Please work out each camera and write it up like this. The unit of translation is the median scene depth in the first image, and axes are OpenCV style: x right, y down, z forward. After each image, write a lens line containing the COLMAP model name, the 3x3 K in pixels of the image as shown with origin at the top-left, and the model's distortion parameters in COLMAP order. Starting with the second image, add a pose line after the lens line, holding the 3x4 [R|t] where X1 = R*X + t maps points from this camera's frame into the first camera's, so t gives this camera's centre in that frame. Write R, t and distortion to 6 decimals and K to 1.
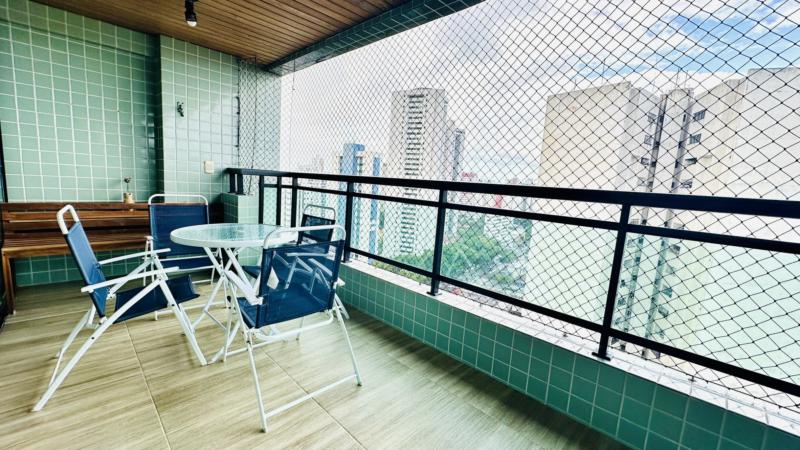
lens RADIAL K [[324.9, 0, 397.6], [0, 324.9, 227.2], [0, 0, 1]] dist [-0.004558, 0.000881]
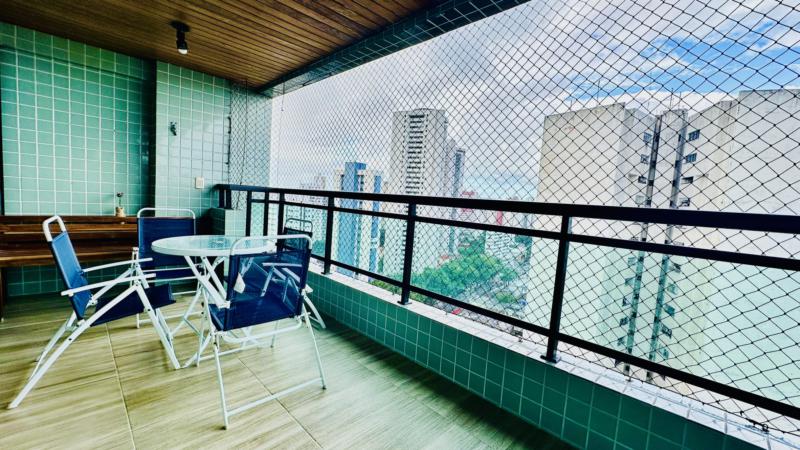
lens RADIAL K [[324.9, 0, 397.4], [0, 324.9, 227.4], [0, 0, 1]] dist [-0.004558, 0.000881]
pose [[0.999992, 0.002649, -0.002886, 0.092470], [-0.002801, 0.998550, -0.053755, 0.018803], [0.002739, 0.053763, 0.998550, -0.054364]]
